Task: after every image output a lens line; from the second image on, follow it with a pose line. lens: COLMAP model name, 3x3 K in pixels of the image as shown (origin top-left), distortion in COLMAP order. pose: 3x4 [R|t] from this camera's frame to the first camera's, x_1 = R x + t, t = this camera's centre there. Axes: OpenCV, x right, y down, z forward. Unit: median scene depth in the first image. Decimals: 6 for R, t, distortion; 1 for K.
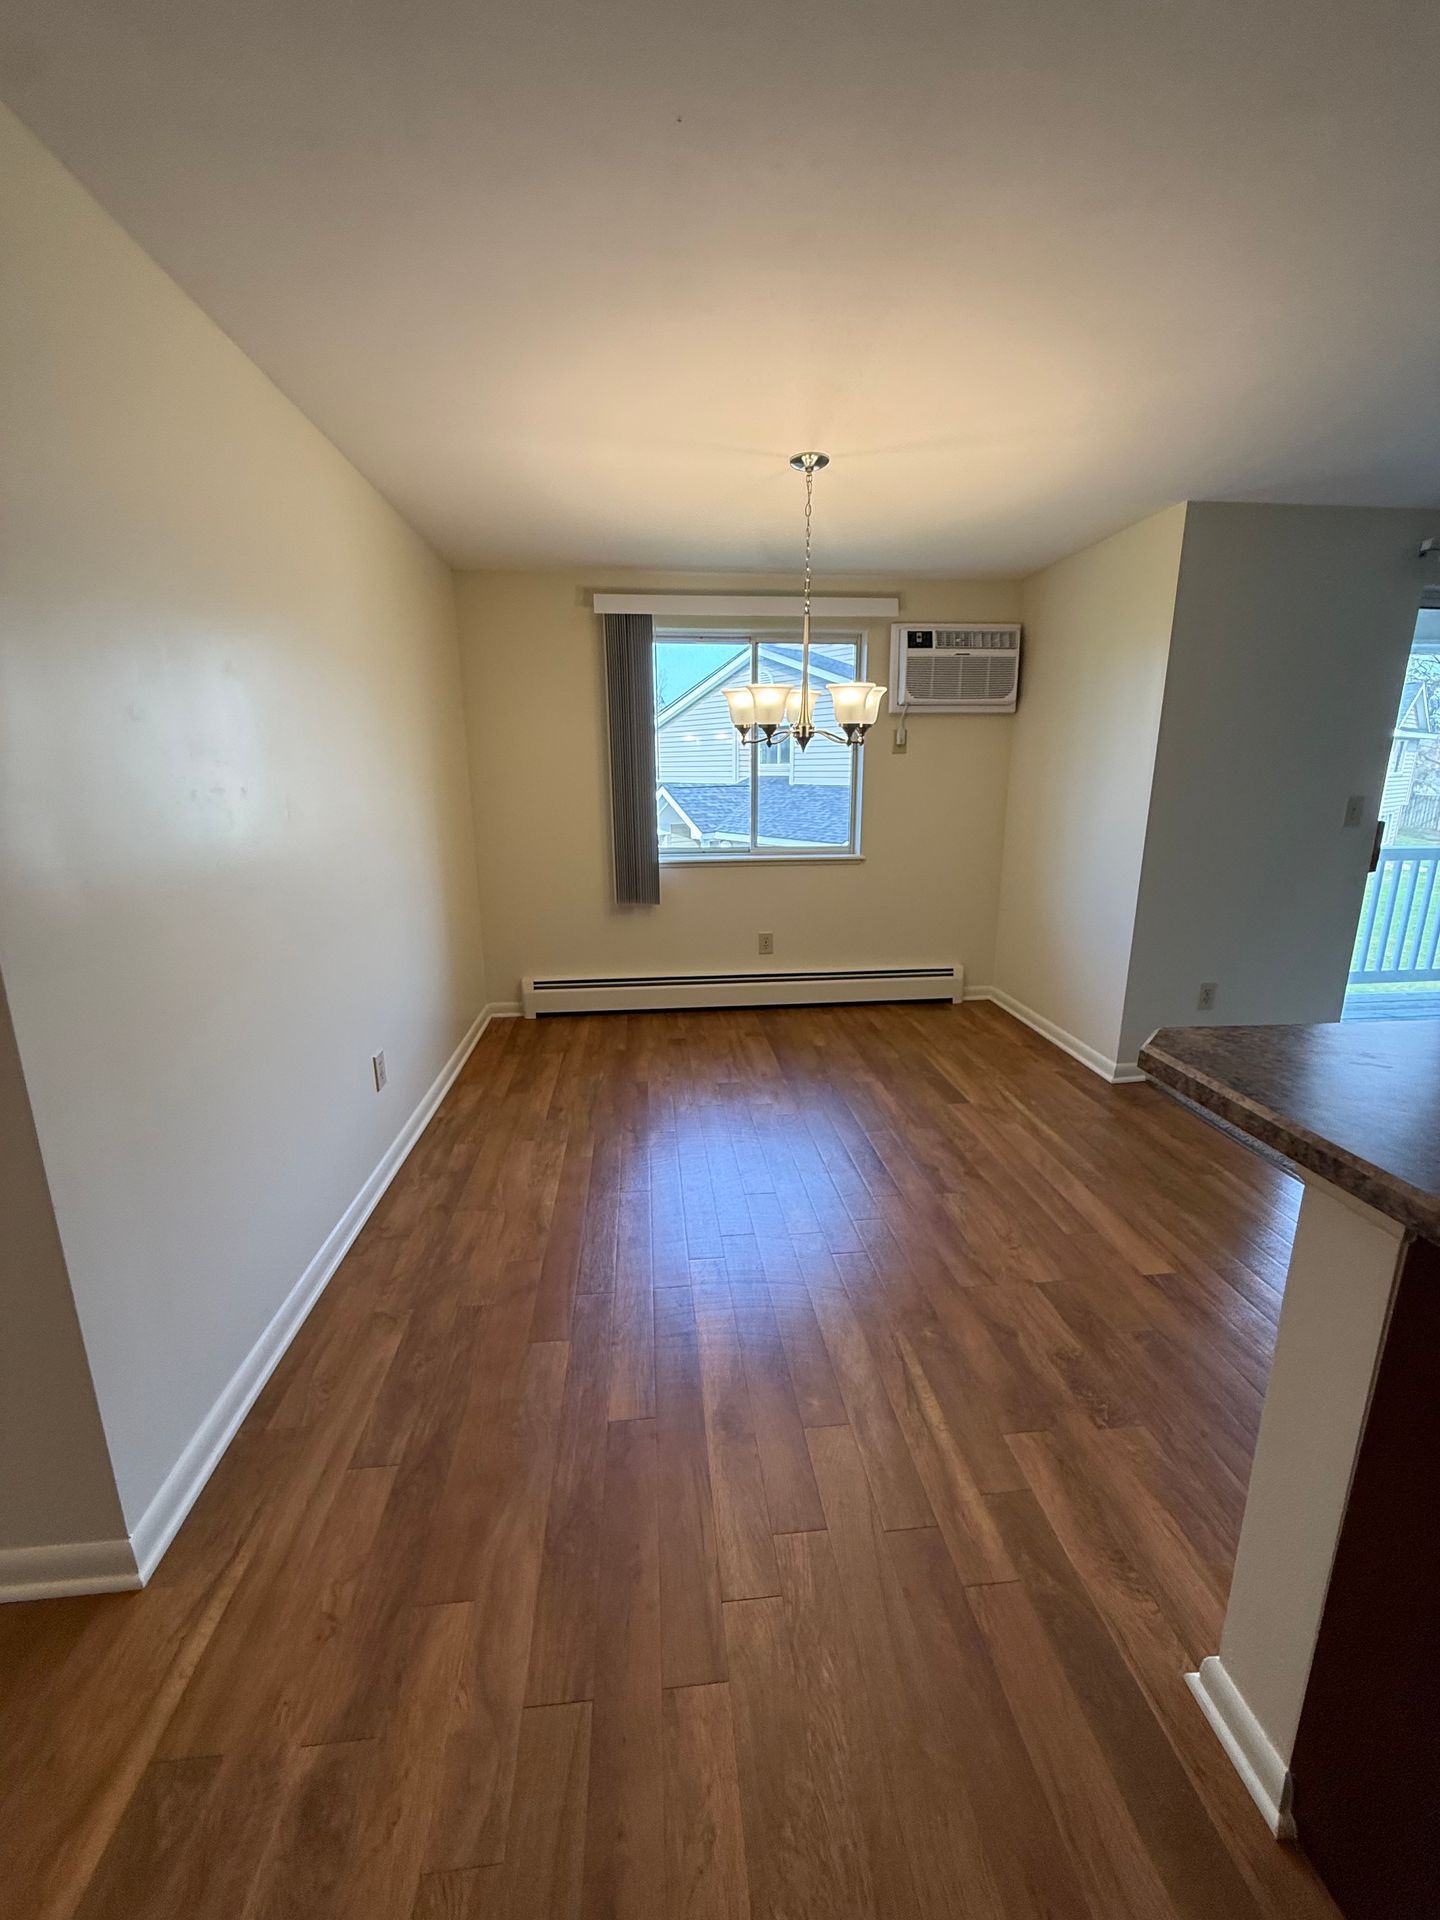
lens RADIAL K [[766.4, 0, 719.5], [0, 766.4, 955.0], [0, 0, 1]] dist [-0.001036, 0.000425]
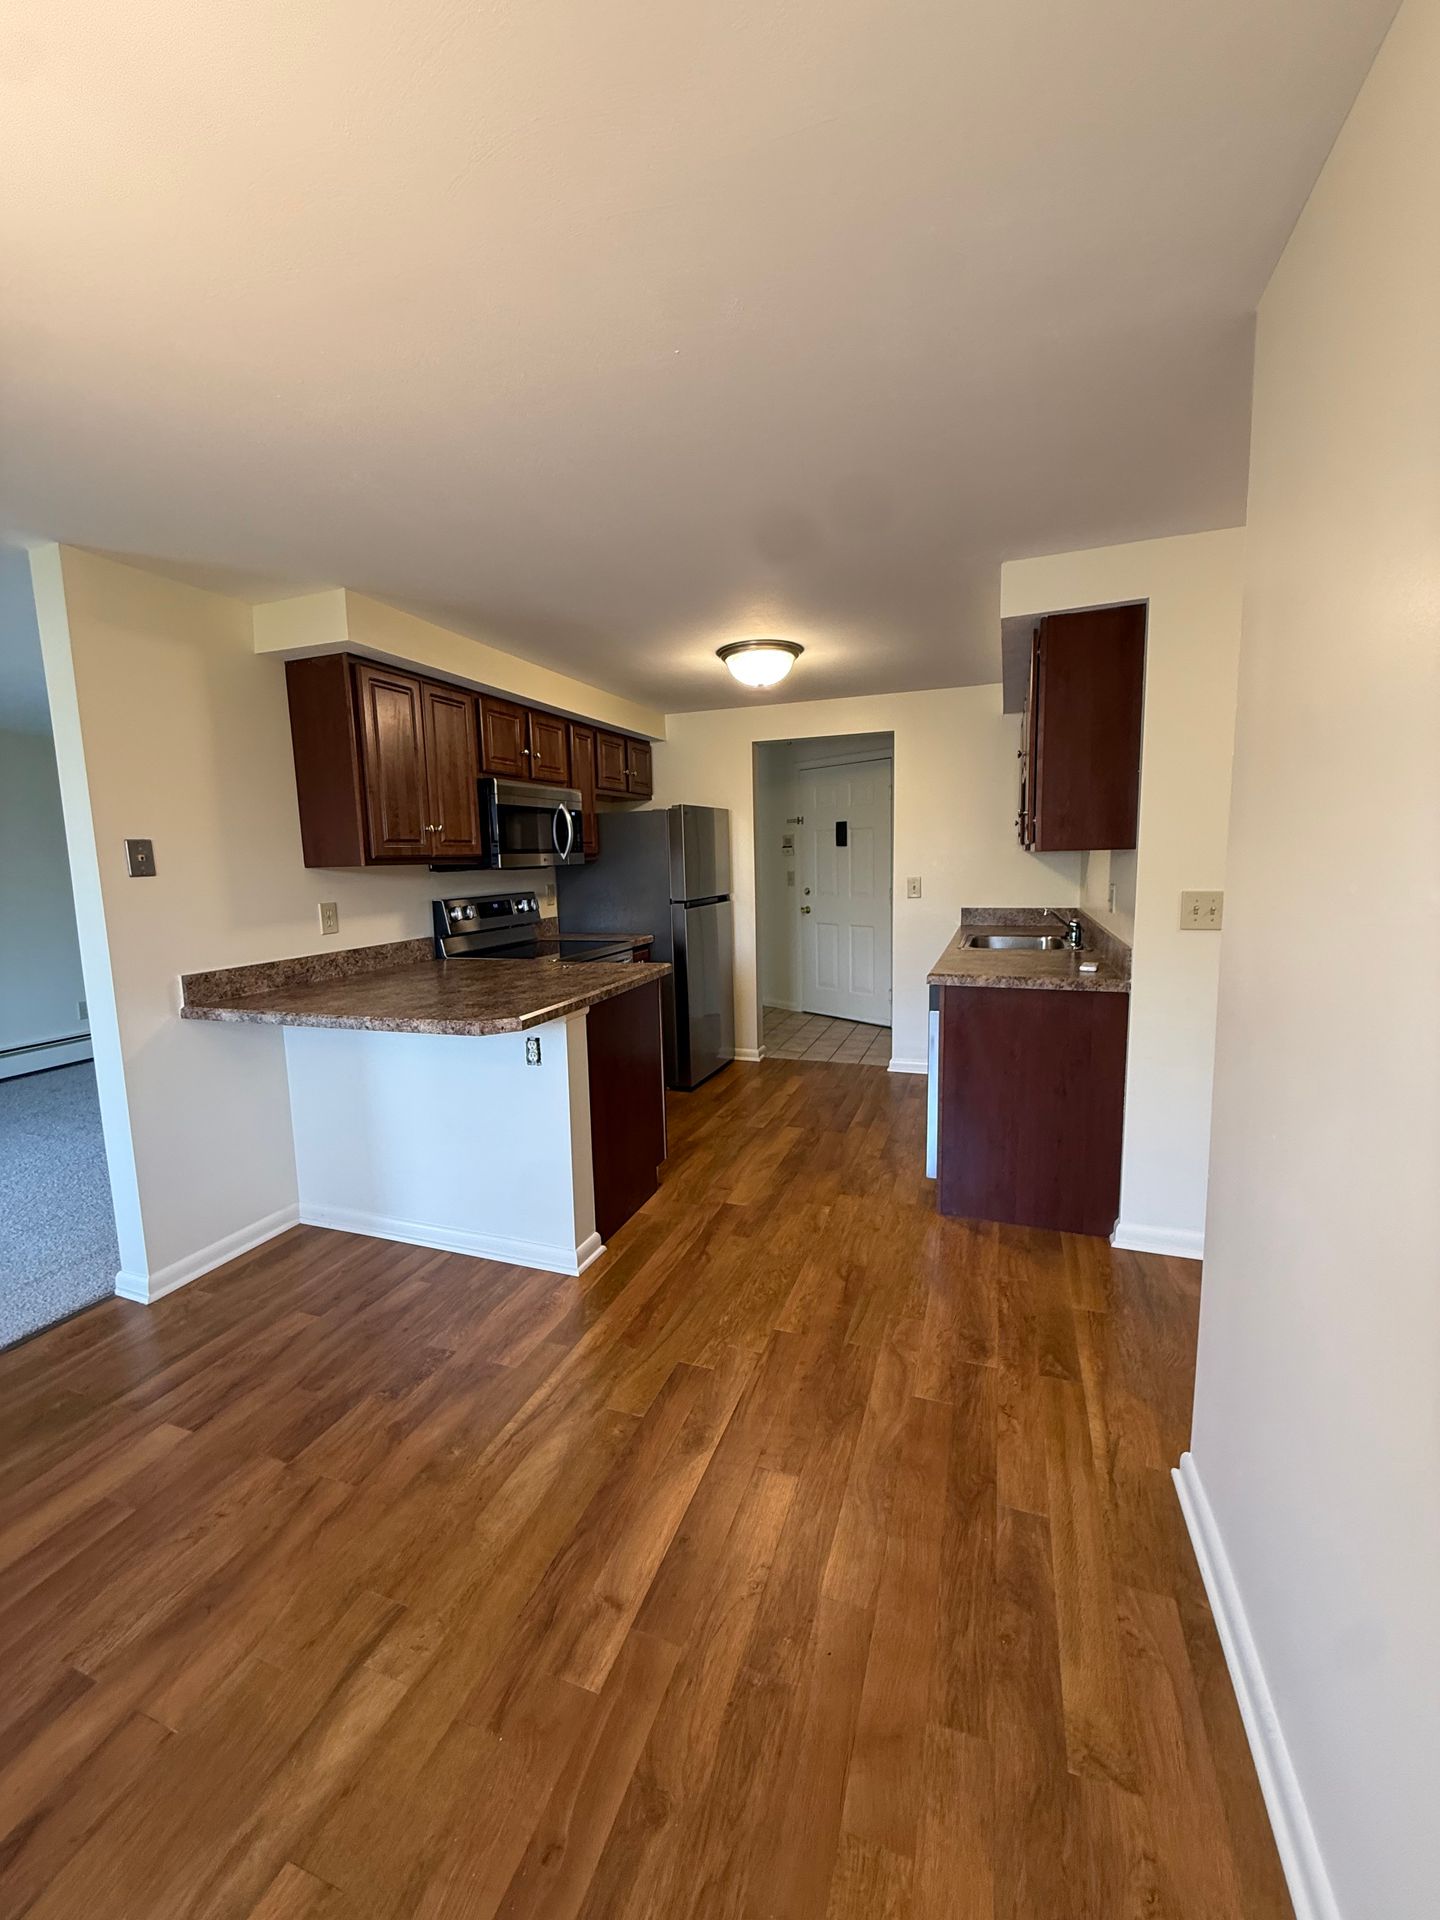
lens RADIAL K [[766.4, 0, 719.5], [0, 766.4, 955.0], [0, 0, 1]] dist [-0.001036, 0.000425]
pose [[-0.900390, -0.026638, 0.434267, -0.542304], [0.130178, 0.935906, 0.327314, -0.458735], [-0.415152, 0.351242, -0.839213, 1.879316]]
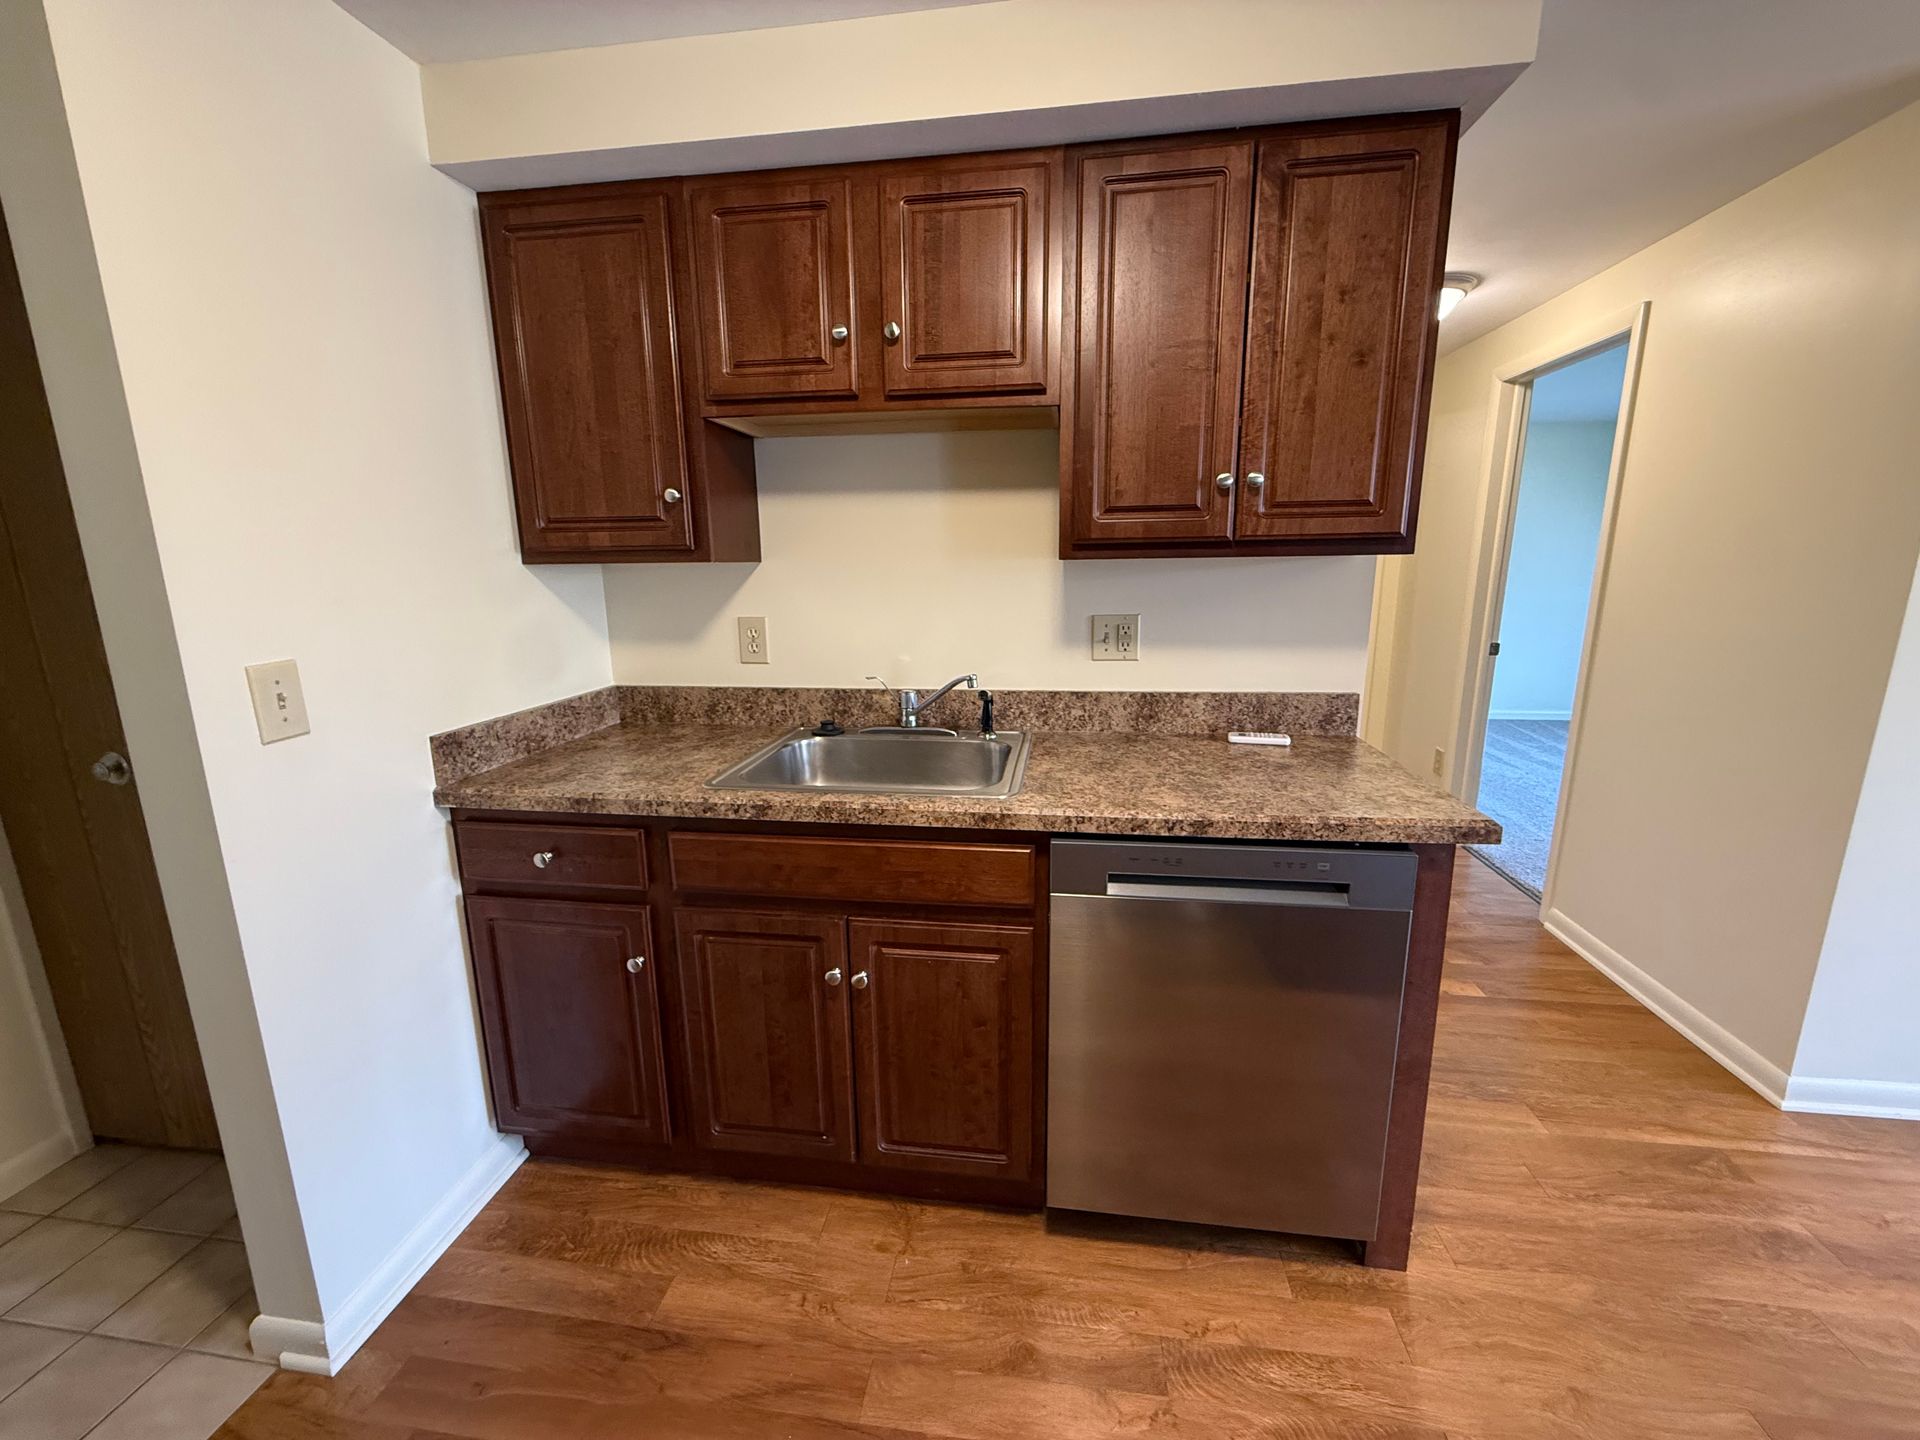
lens RADIAL K [[766.4, 0, 961.5], [0, 766.4, 719.1], [0, 0, 1]] dist [-0.001036, 0.000425]
pose [[-0.231383, 0.207896, -0.950390, 0.753727], [-0.211859, 0.942687, 0.257791, 0.073209], [0.949514, 0.260997, -0.174077, -0.378076]]
